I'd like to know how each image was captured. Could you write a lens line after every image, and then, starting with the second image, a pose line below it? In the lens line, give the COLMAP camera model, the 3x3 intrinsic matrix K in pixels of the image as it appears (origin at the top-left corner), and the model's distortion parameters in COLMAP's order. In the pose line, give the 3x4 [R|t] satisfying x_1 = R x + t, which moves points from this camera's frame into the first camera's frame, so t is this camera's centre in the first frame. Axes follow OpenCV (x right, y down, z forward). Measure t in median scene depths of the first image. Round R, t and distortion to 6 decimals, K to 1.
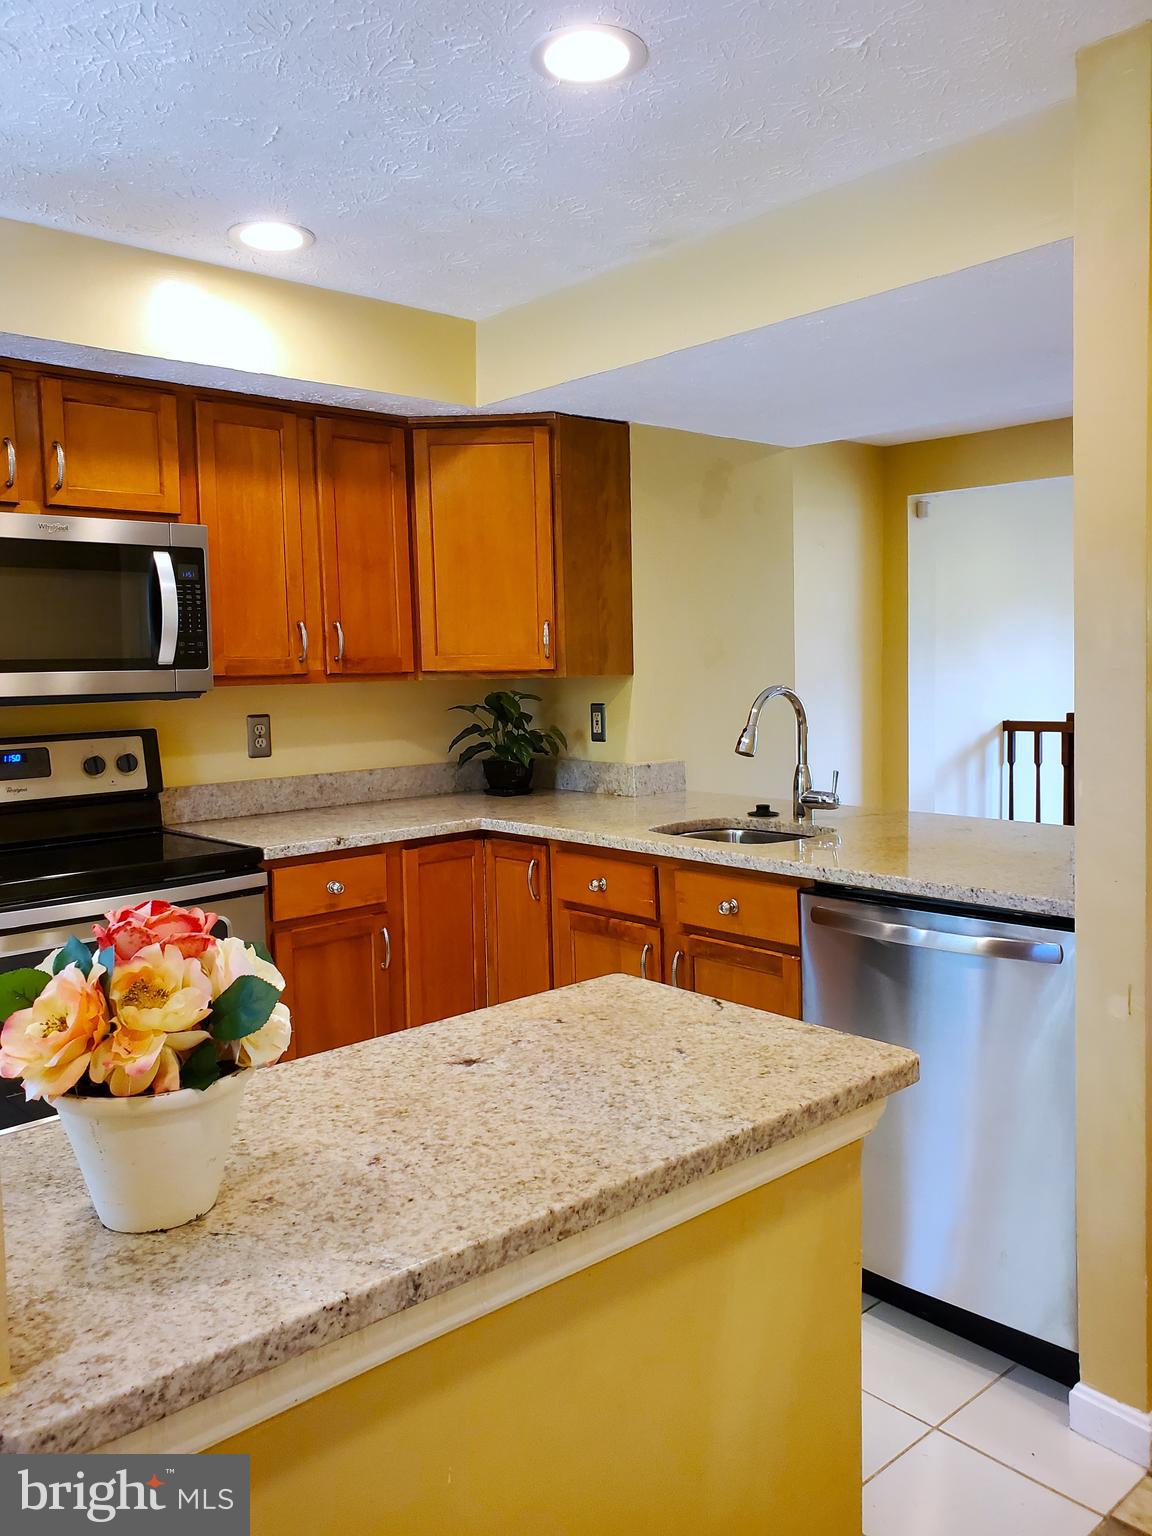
lens RADIAL K [[1159.1, 0, 586.6], [0, 1159.1, 770.8], [0, 0, 1]] dist [0.090271, -0.000511]
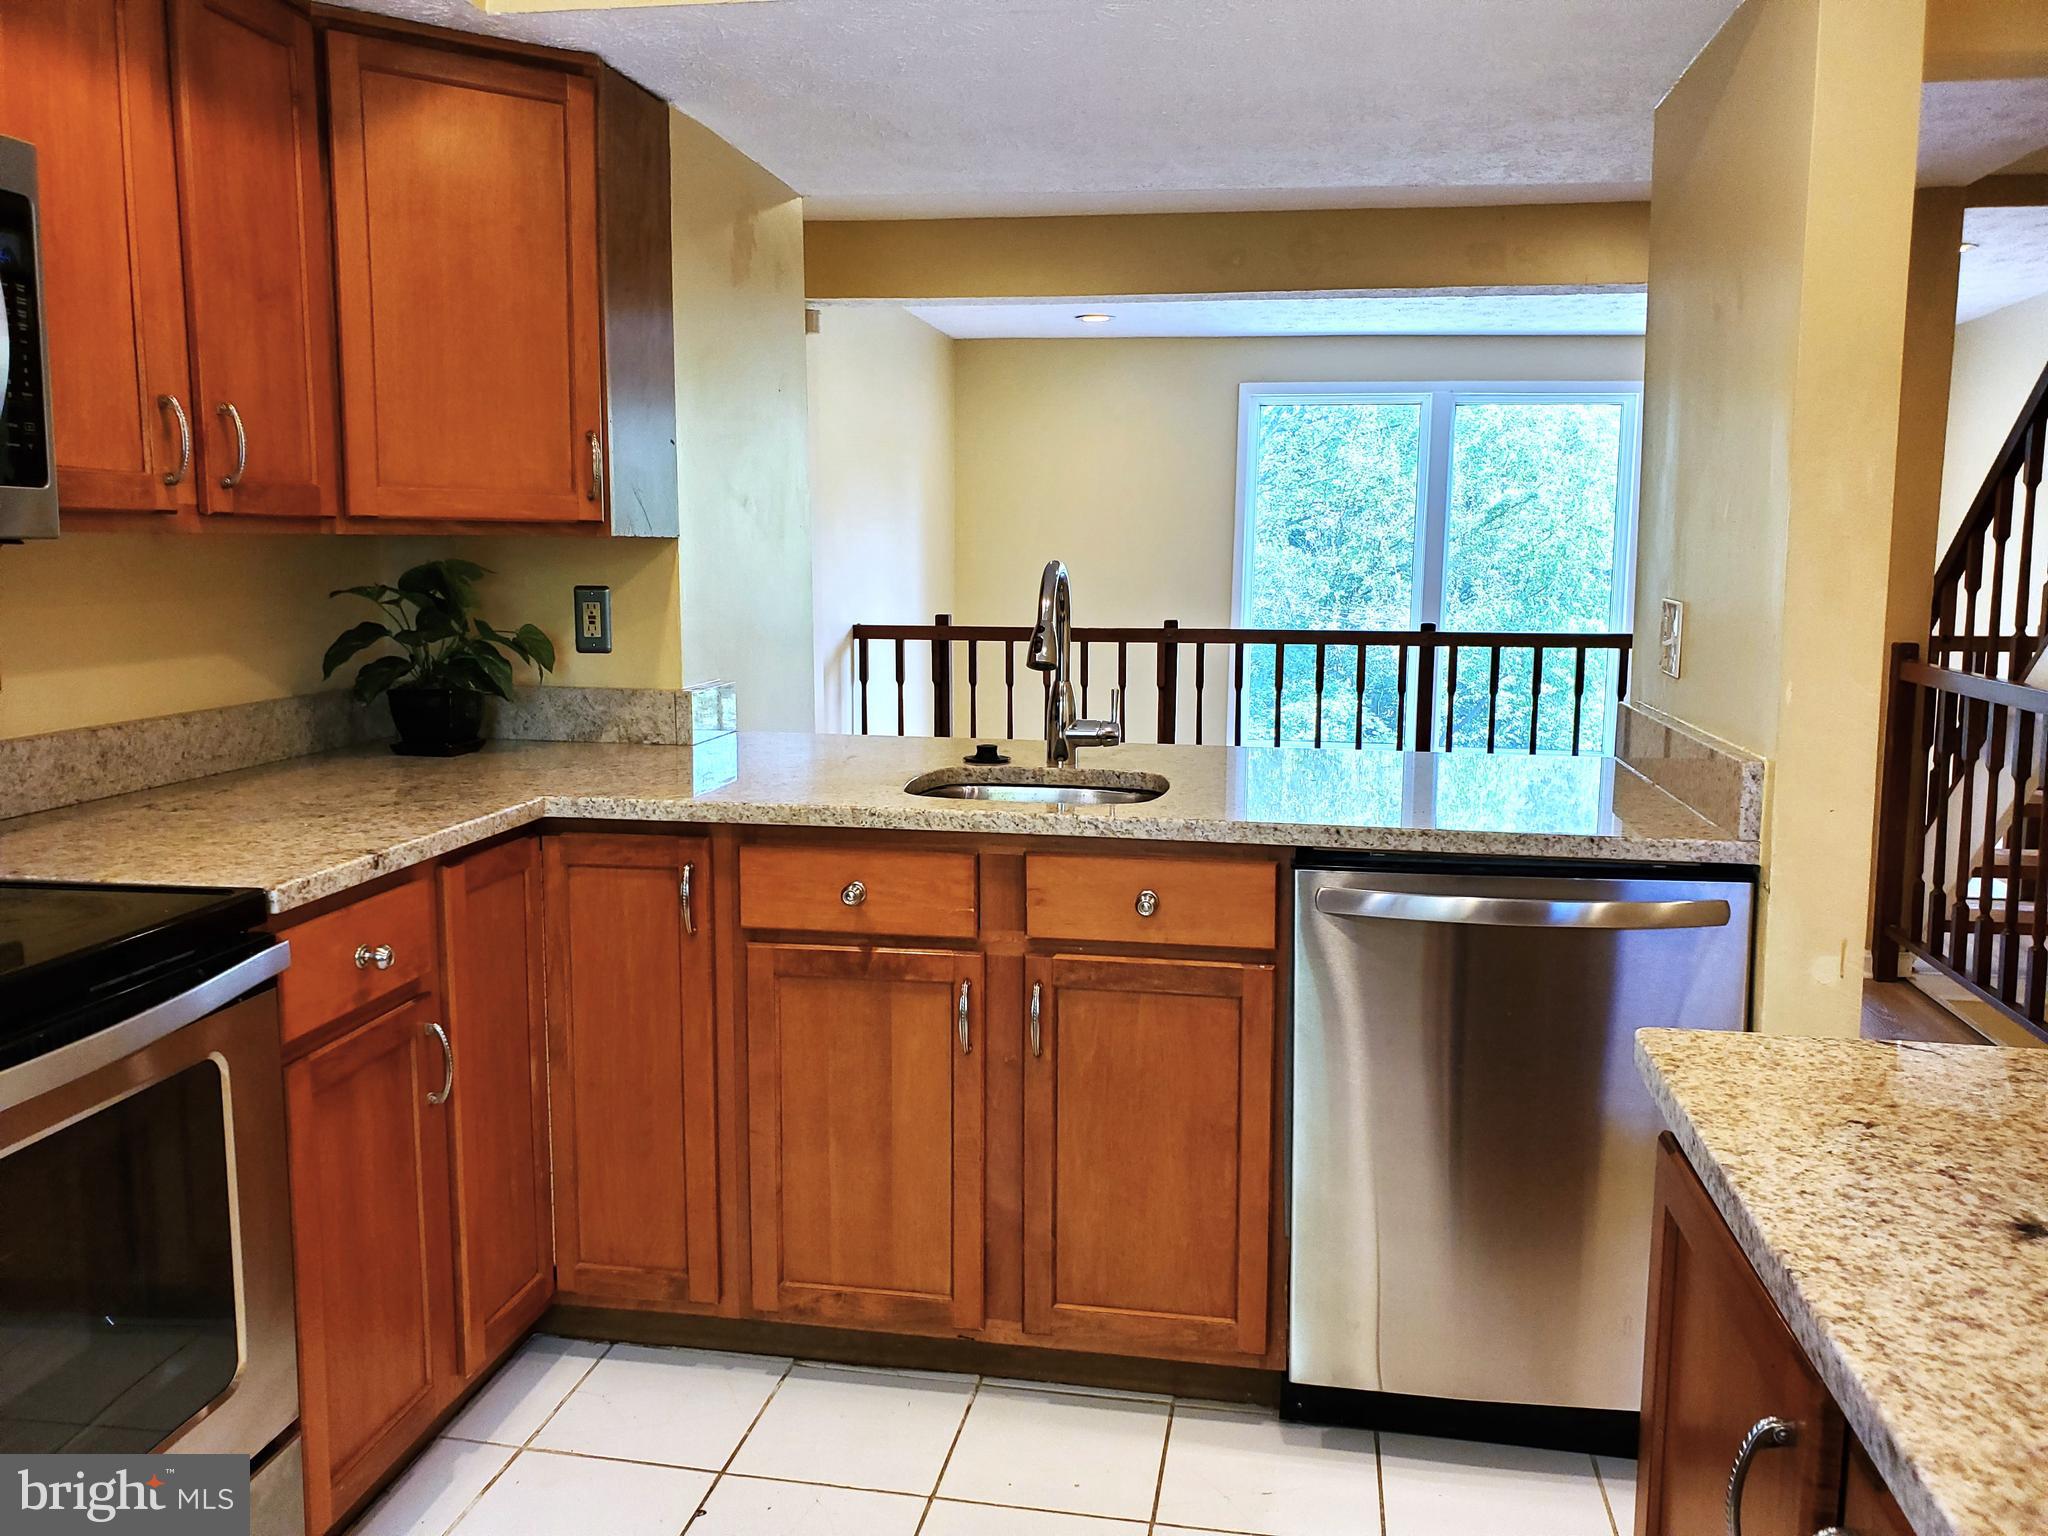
lens RADIAL K [[1584.2, 0, 992.9], [0, 1584.2, 760.4], [0, 0, 1]] dist [-0.003743, 0.044776]
pose [[0.795779, -0.053624, 0.603209, -0.349360], [0.031375, 0.998385, 0.047363, -0.003242], [-0.604774, -0.018765, 0.796176, 0.281206]]
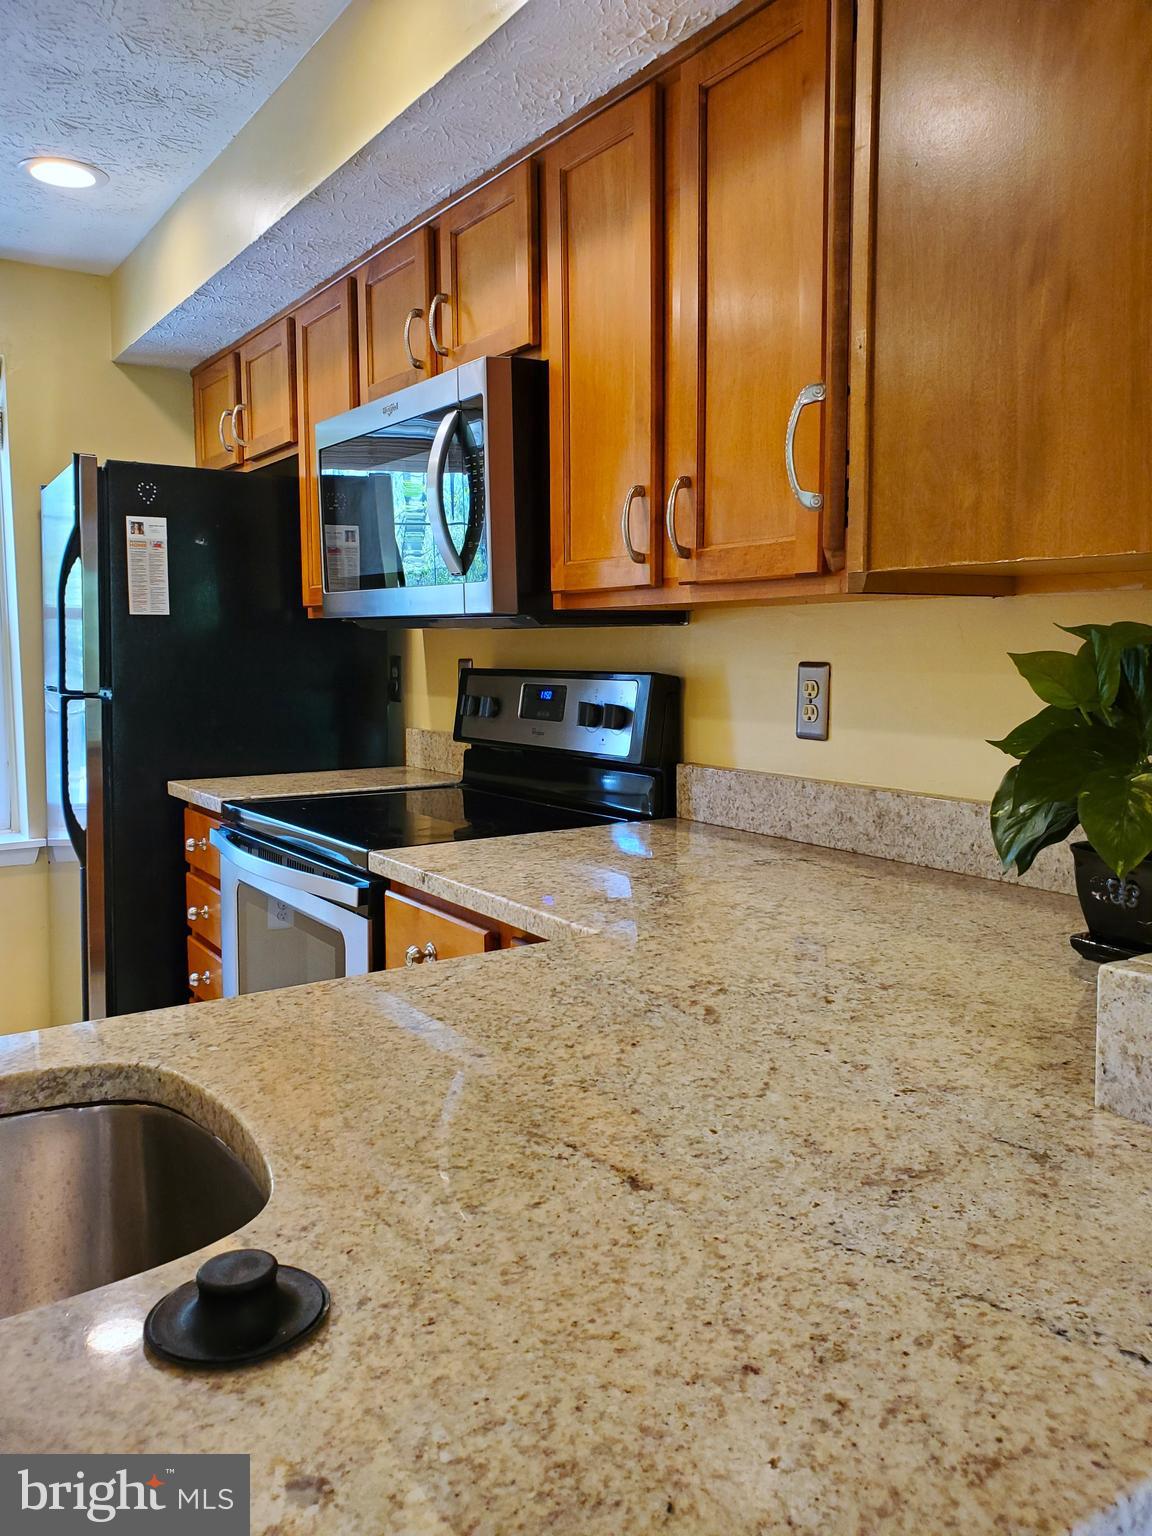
lens RADIAL K [[1187.0, 0, 587.2], [0, 1187.0, 765.2], [0, 0, 1]] dist [0.008227, 0.009015]
pose [[-0.154112, 0.127867, -0.979745, 0.294451], [-0.082698, 0.986442, 0.141749, -0.071876], [0.984586, 0.102868, -0.141448, 1.002106]]
